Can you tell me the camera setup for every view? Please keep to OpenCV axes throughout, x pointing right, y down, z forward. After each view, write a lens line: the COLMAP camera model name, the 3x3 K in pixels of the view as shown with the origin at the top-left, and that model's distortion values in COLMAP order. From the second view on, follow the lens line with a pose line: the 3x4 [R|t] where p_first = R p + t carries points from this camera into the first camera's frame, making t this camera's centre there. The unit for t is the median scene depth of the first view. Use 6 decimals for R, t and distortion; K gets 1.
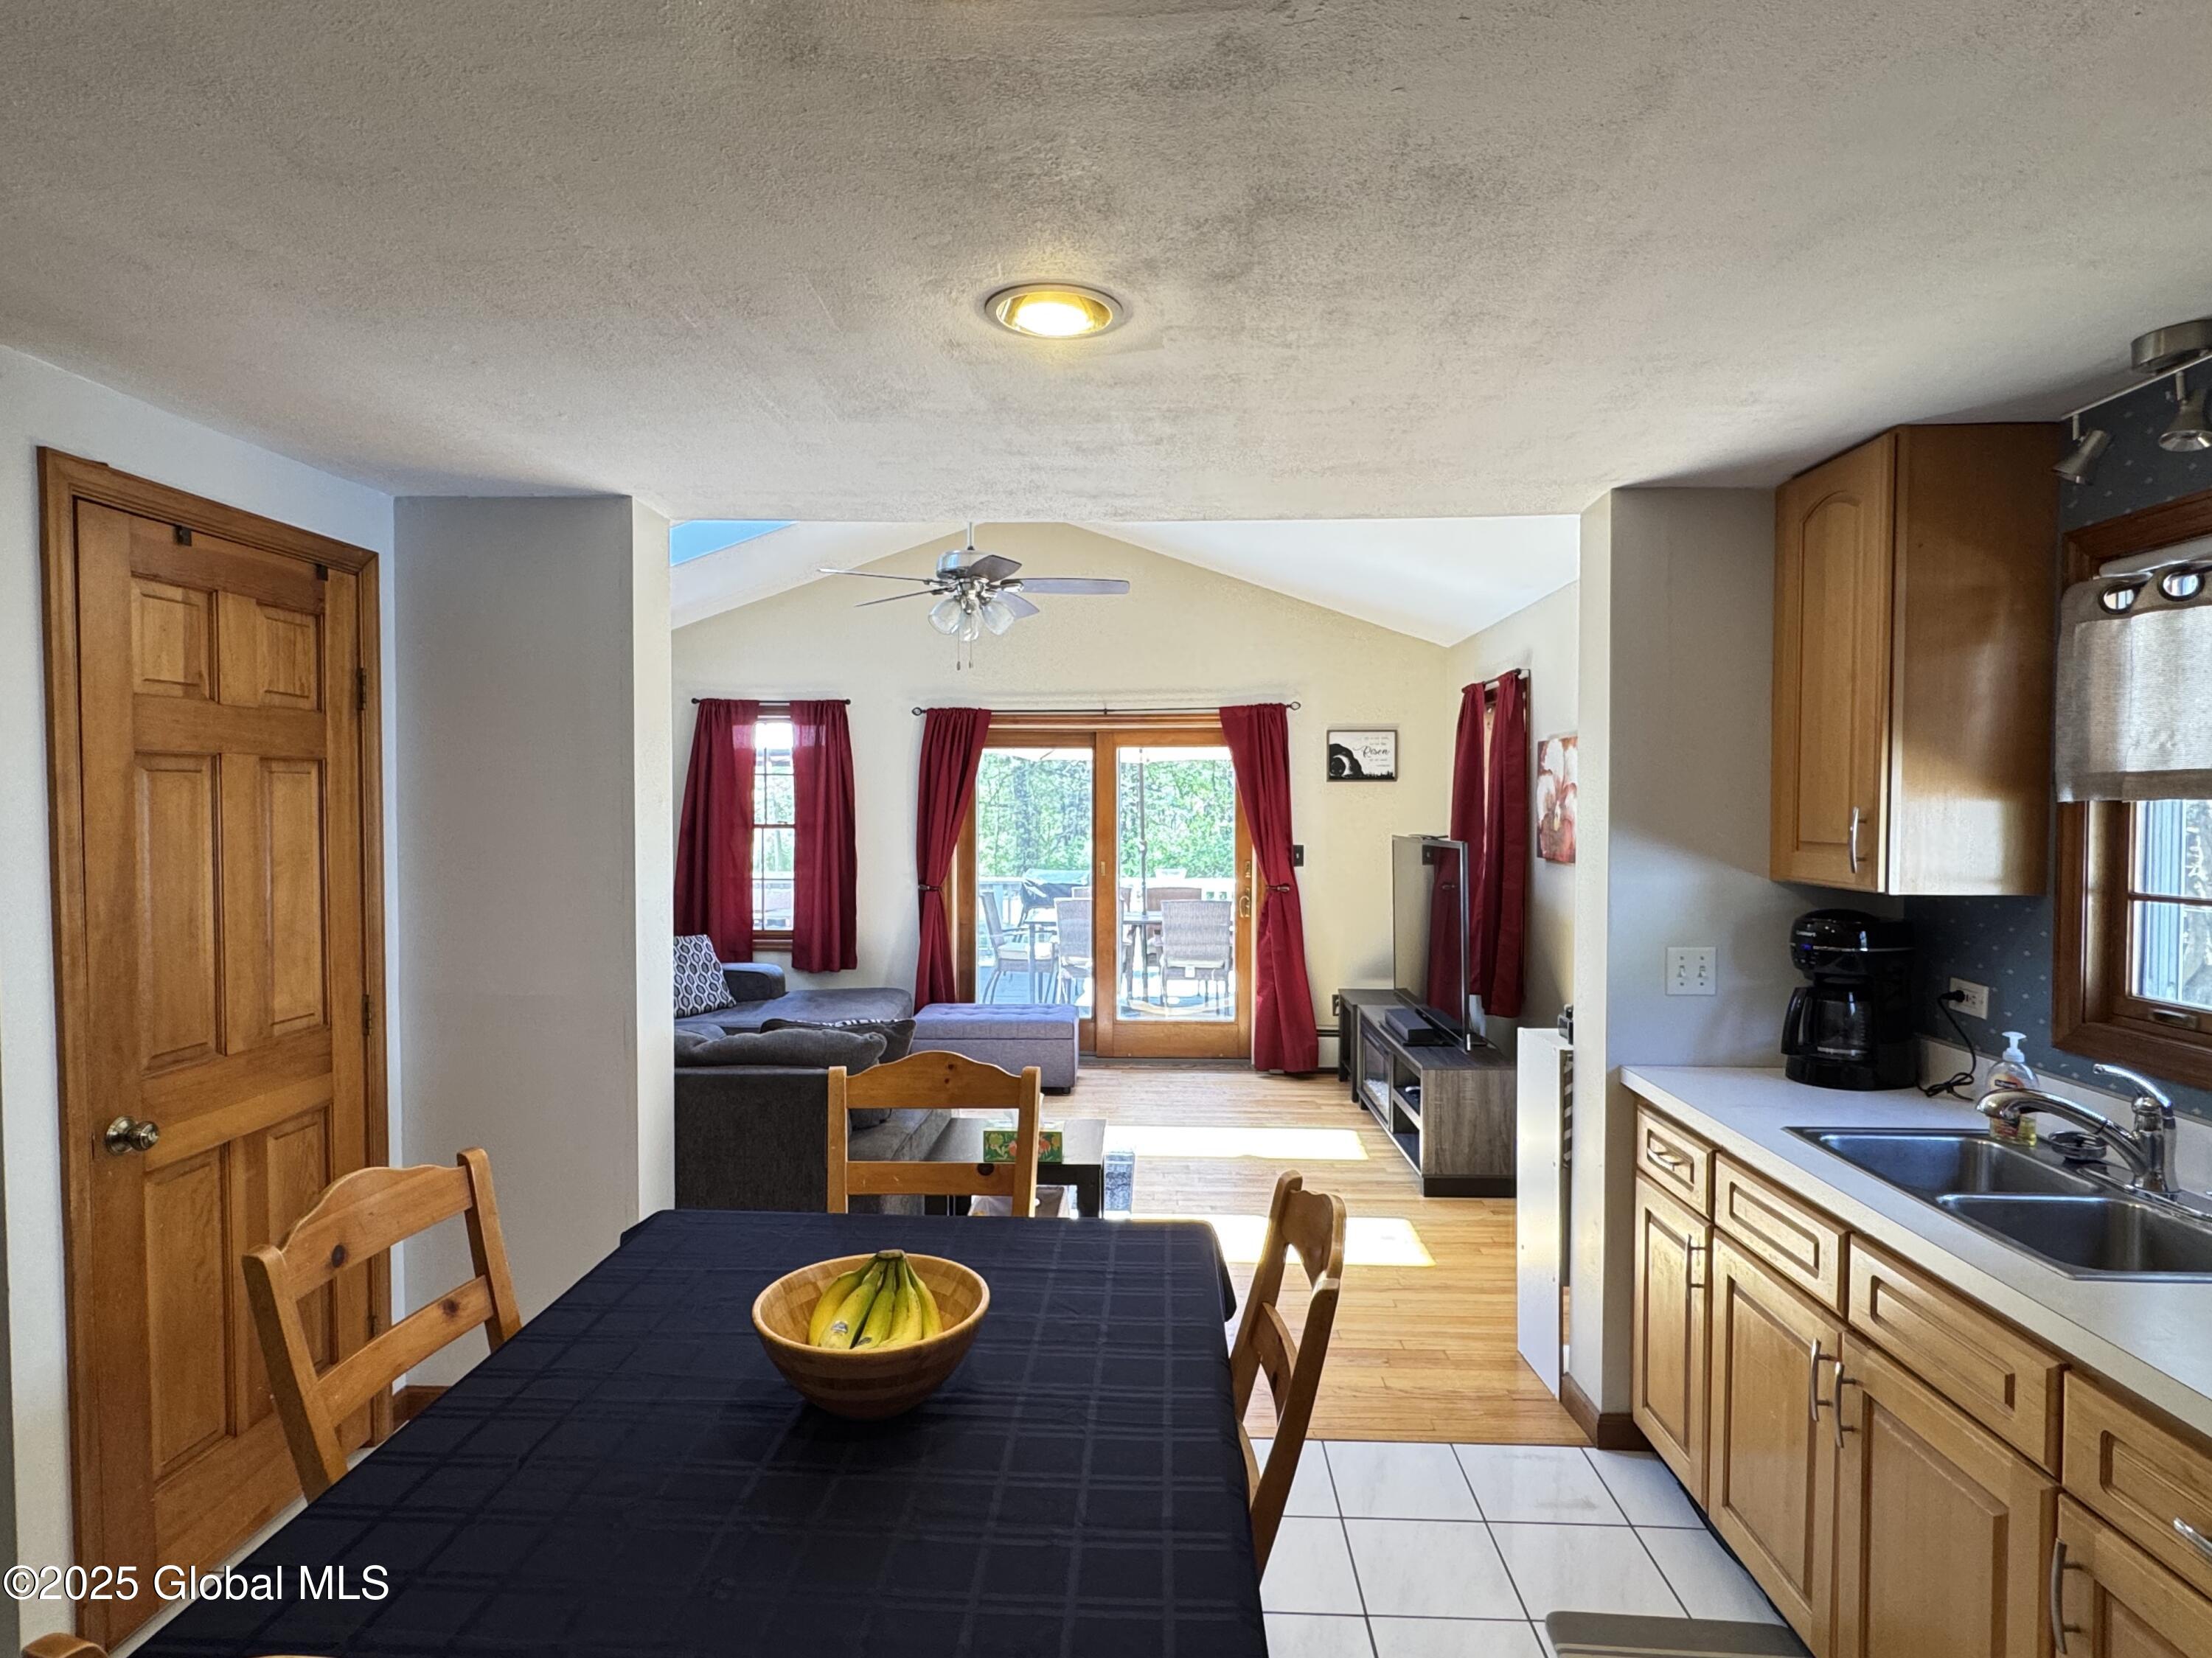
lens RADIAL K [[1180.6, 0, 1109.6], [0, 1180.6, 841.7], [0, 0, 1]] dist [-0.010334, 0.001815]
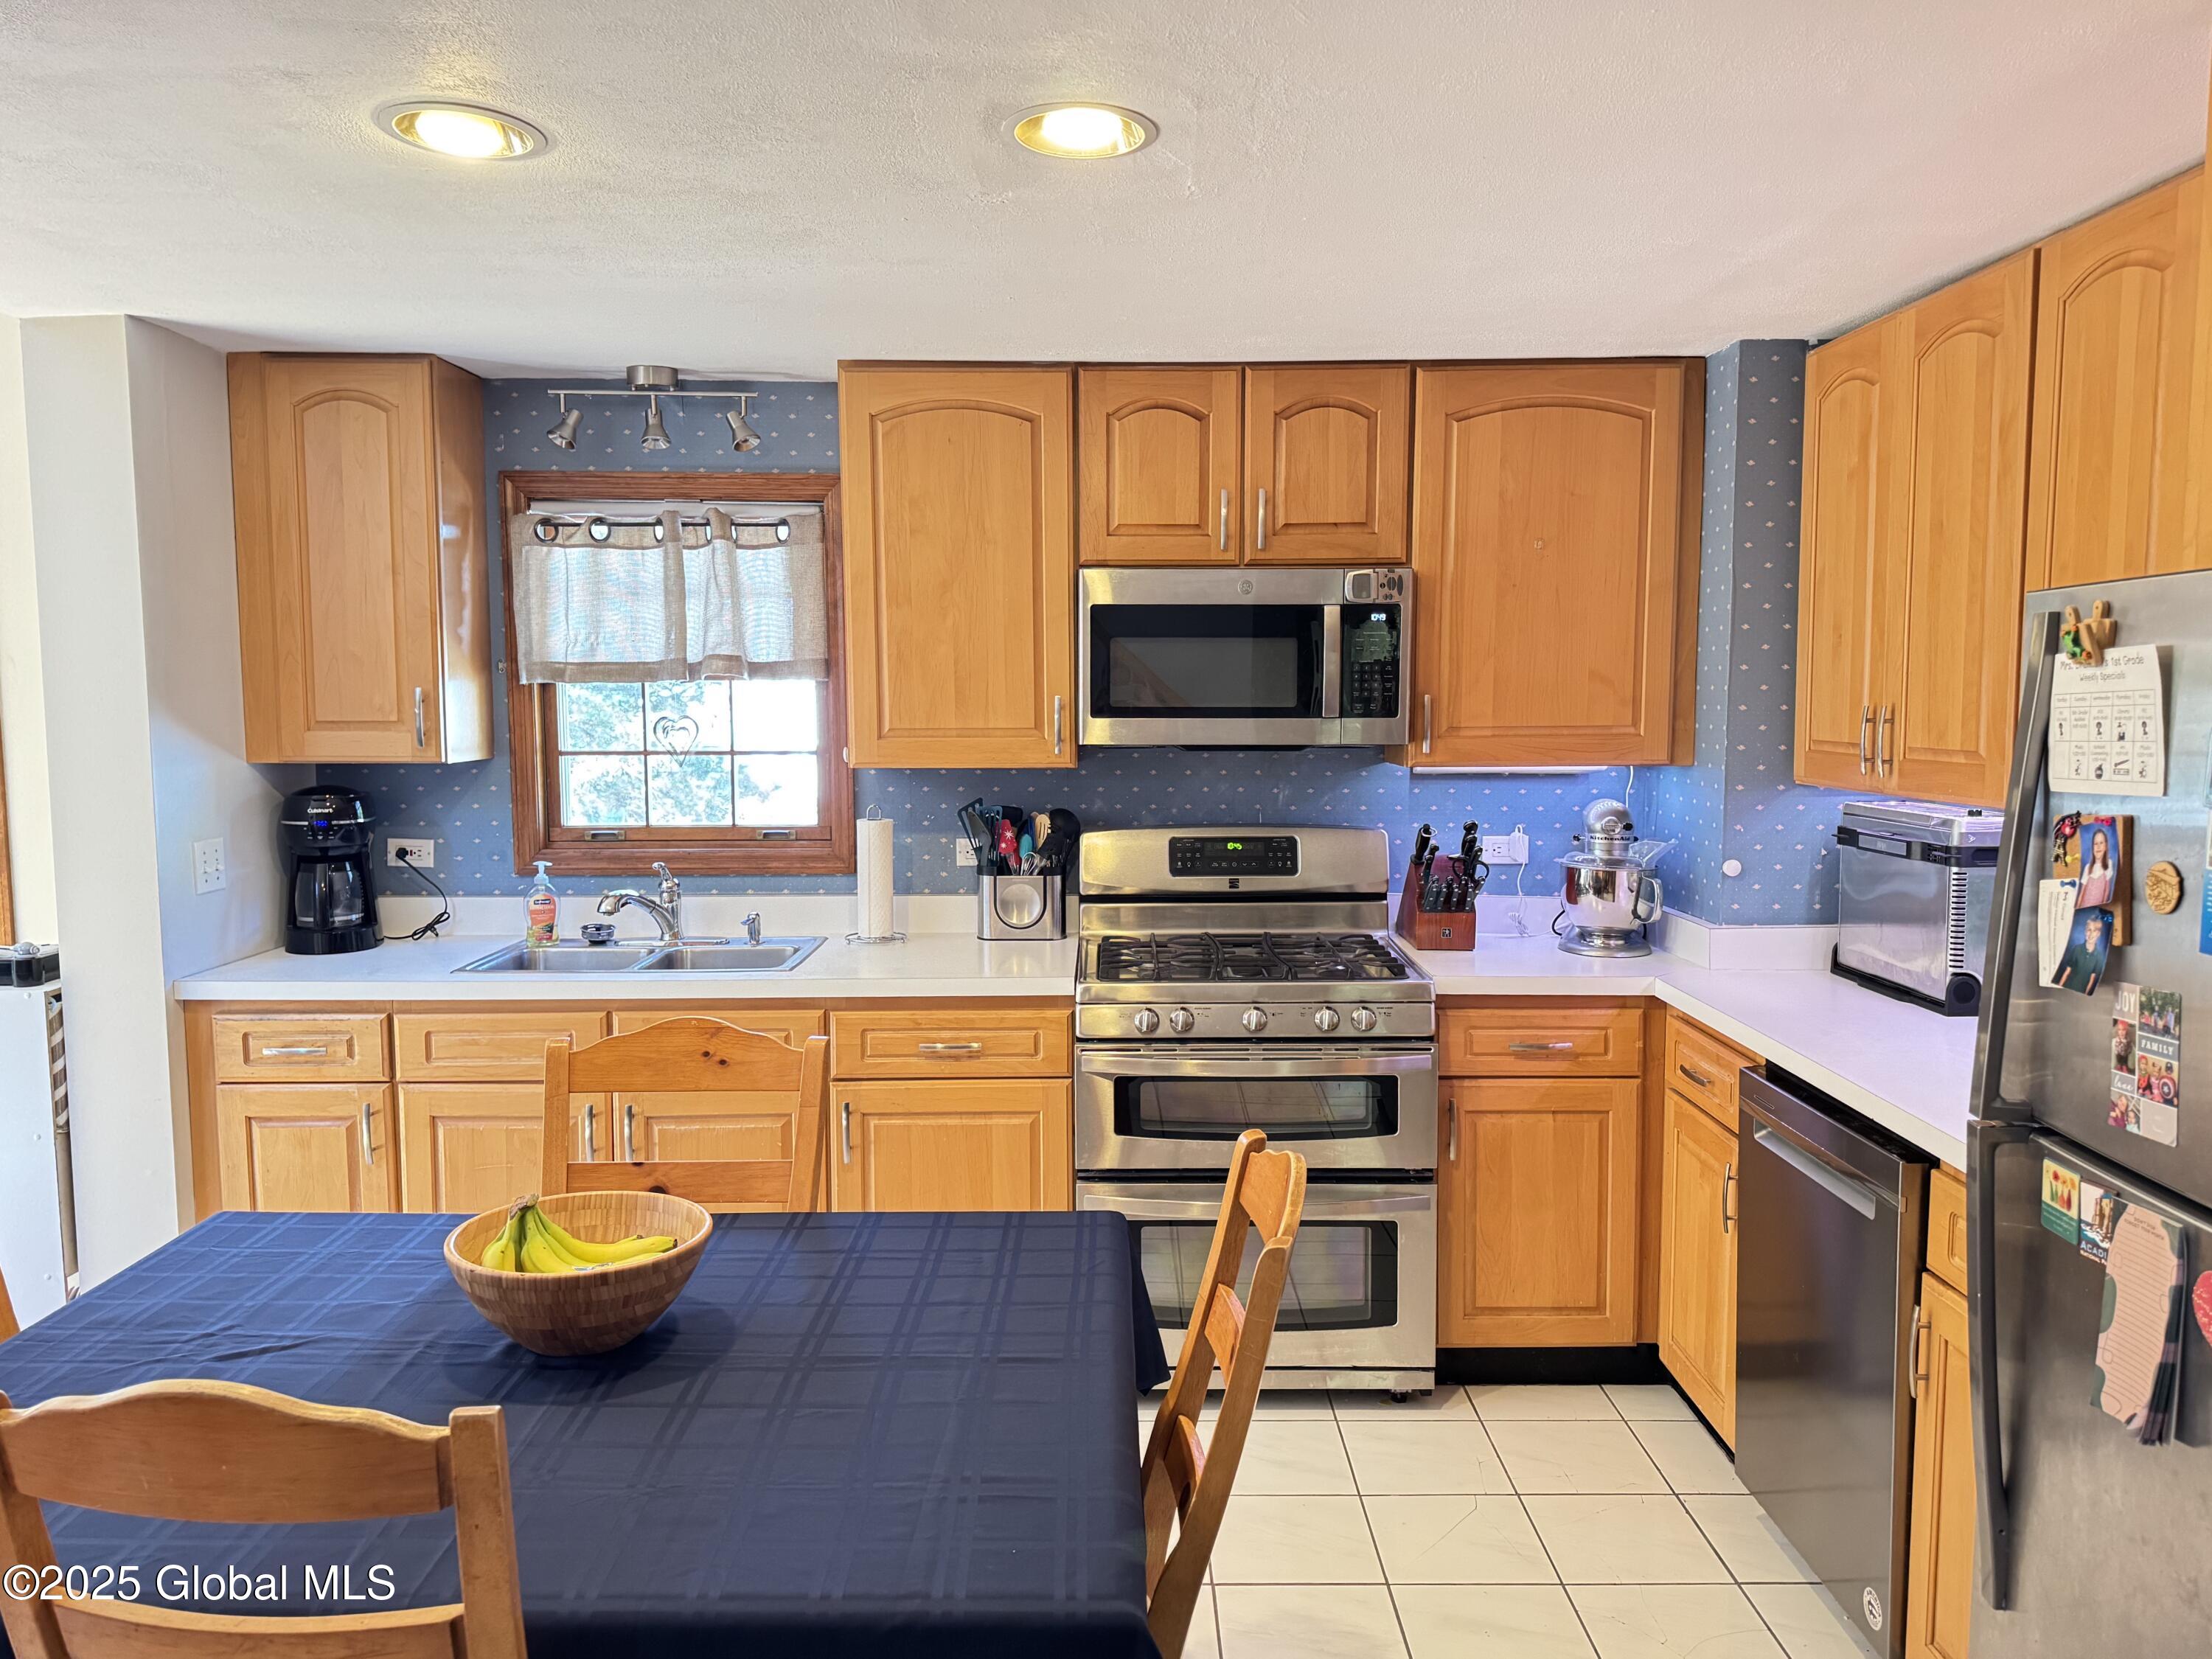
lens RADIAL K [[1557.6, 0, 1103.8], [0, 1557.6, 828.7], [0, 0, 1]] dist [-0.003569, -0.000605]
pose [[-0.041922, -0.091967, 0.994879, -0.973090], [0.029105, 0.995220, 0.093224, -0.016545], [-0.998697, 0.032864, -0.039044, 0.443024]]
